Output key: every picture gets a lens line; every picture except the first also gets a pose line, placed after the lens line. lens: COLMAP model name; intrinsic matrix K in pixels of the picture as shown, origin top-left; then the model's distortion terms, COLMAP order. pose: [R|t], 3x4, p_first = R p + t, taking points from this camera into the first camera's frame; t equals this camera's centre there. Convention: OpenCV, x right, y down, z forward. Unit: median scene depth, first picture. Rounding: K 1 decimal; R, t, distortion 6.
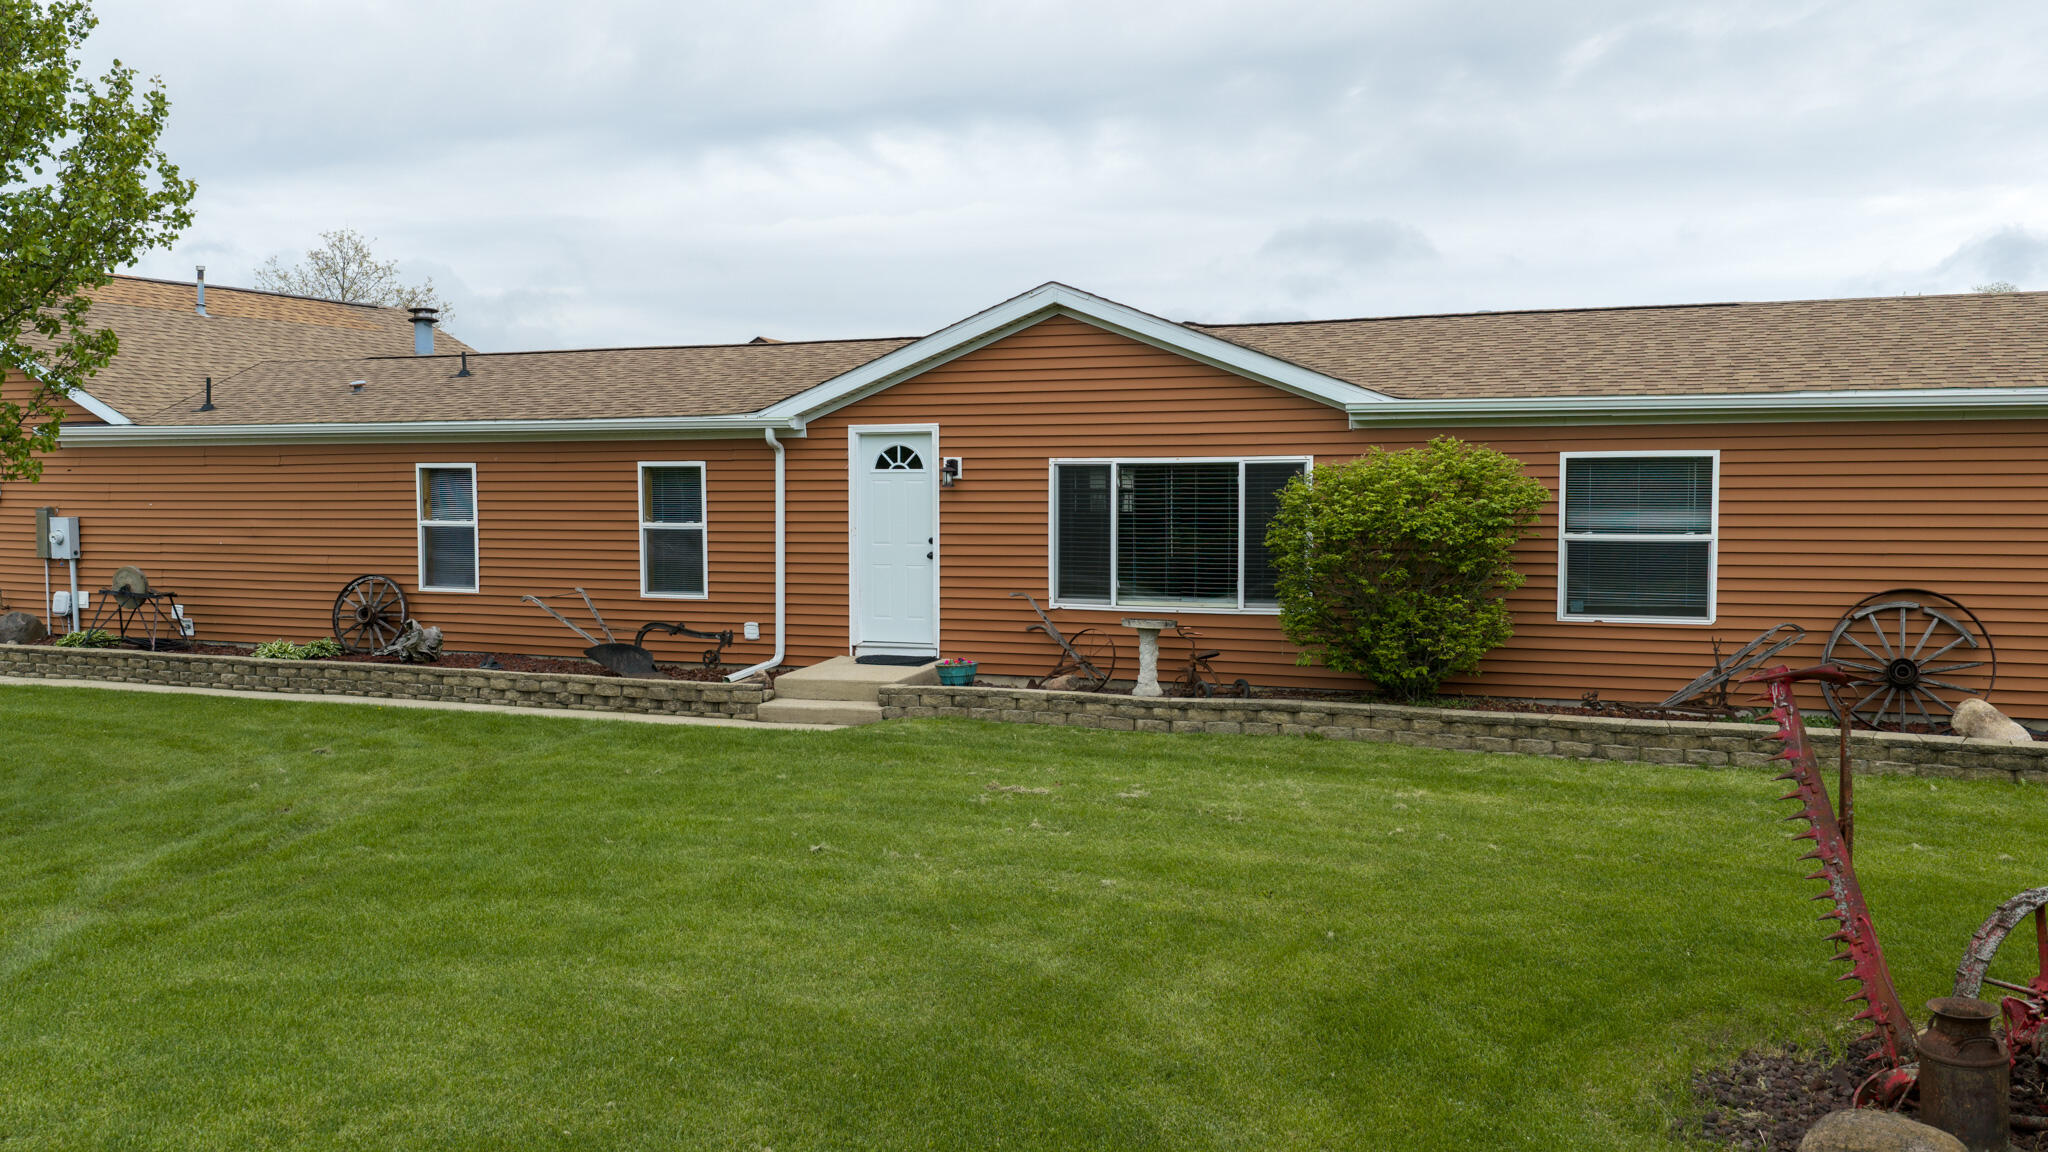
lens RADIAL K [[1691.0, 0, 1024.0], [0, 1691.0, 576.0], [0, 0, 1]] dist [0.028413, -0.057409]
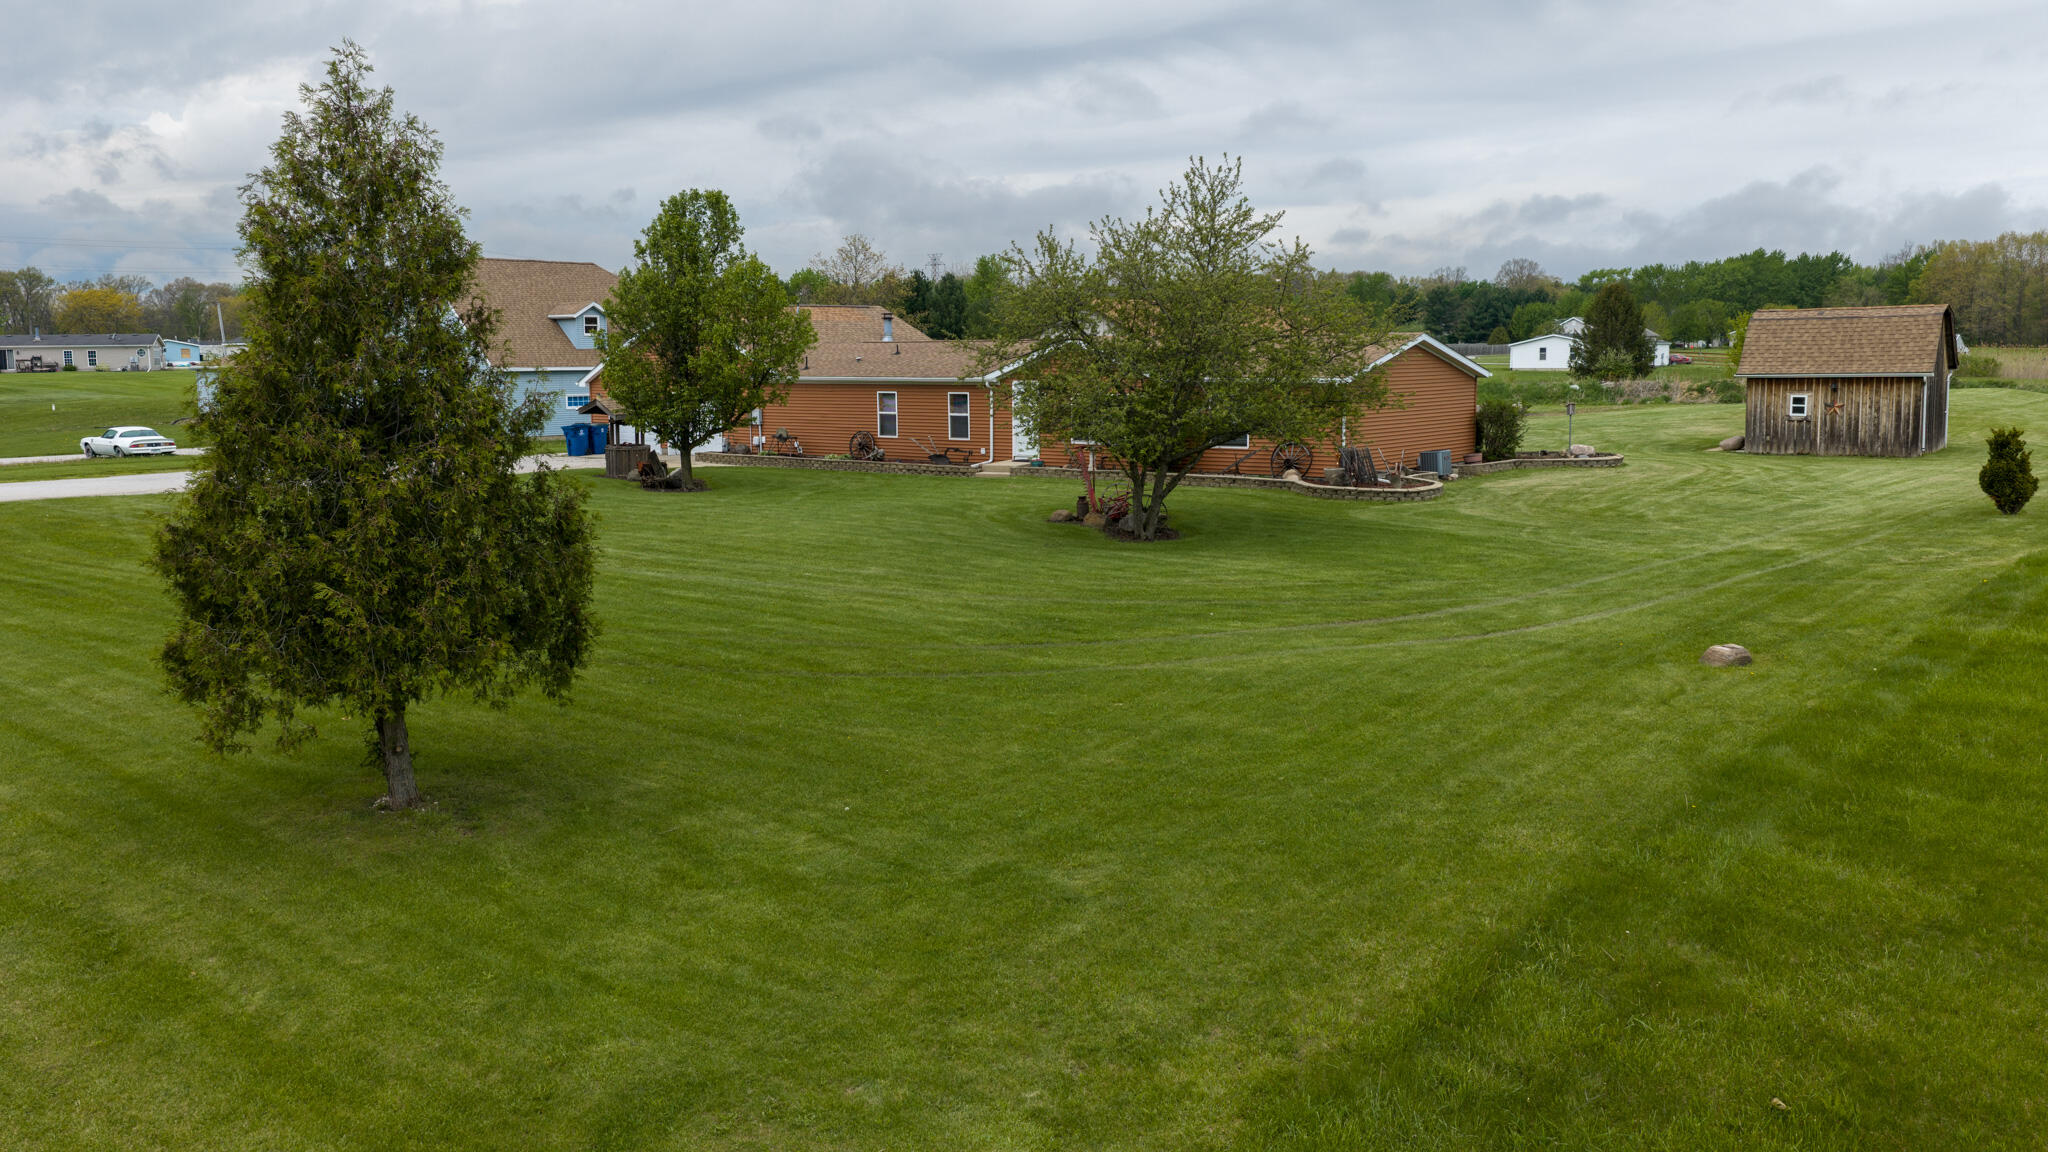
lens RADIAL K [[1691.0, 0, 1024.0], [0, 1691.0, 576.0], [0, 0, 1]] dist [0.028413, -0.057409]
pose [[0.959722, 0.032563, -0.279059, 0.783937], [-0.011372, 0.996949, 0.077224, 0.022892], [0.280722, -0.070940, 0.957164, -1.922881]]
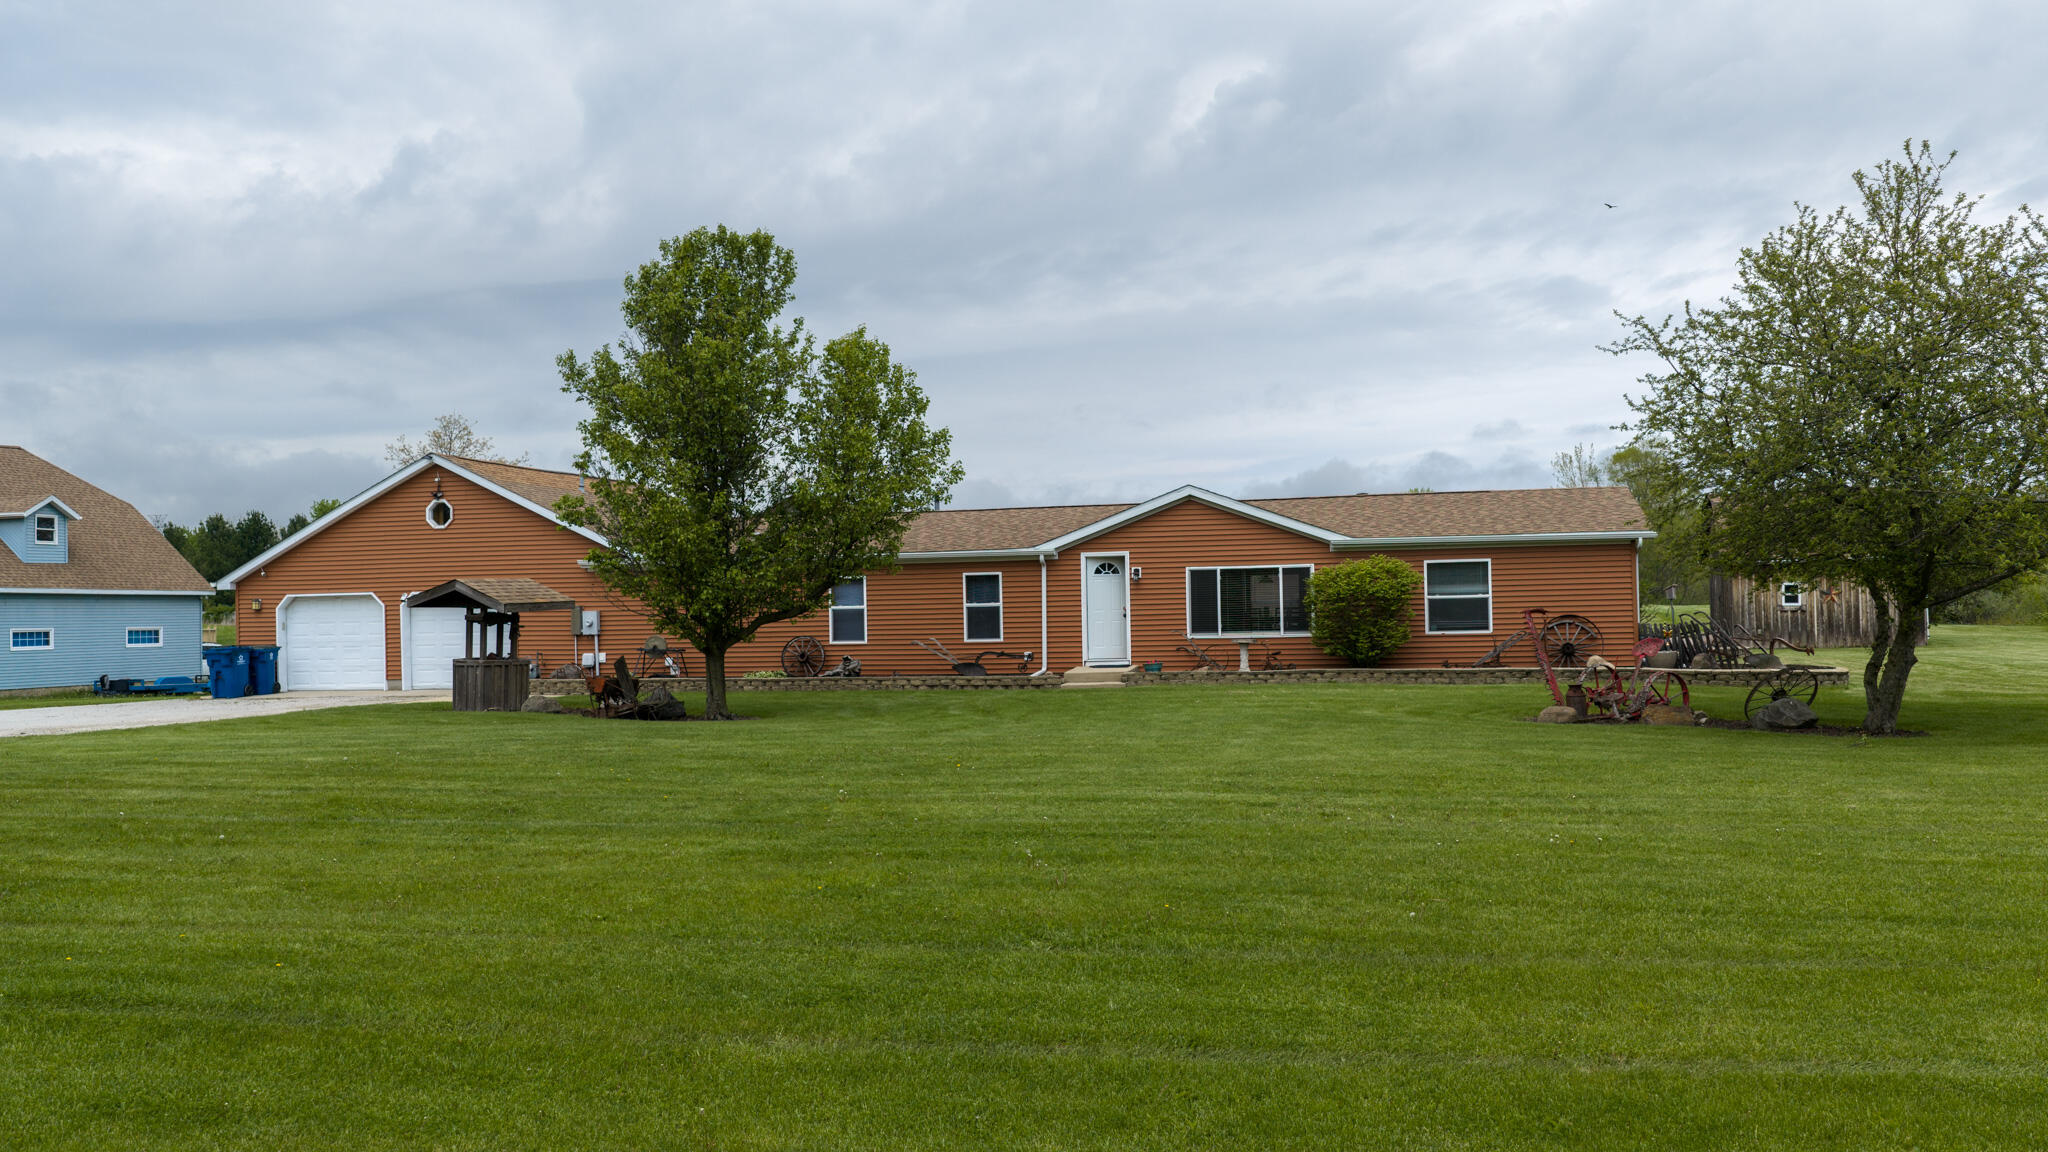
lens RADIAL K [[1691.0, 0, 1024.0], [0, 1691.0, 576.0], [0, 0, 1]] dist [0.028413, -0.057409]
pose [[0.988651, -0.012163, 0.149734, -0.498962], [0.024308, 0.996534, -0.079554, 0.103861], [-0.148248, 0.082291, 0.985521, -1.043850]]
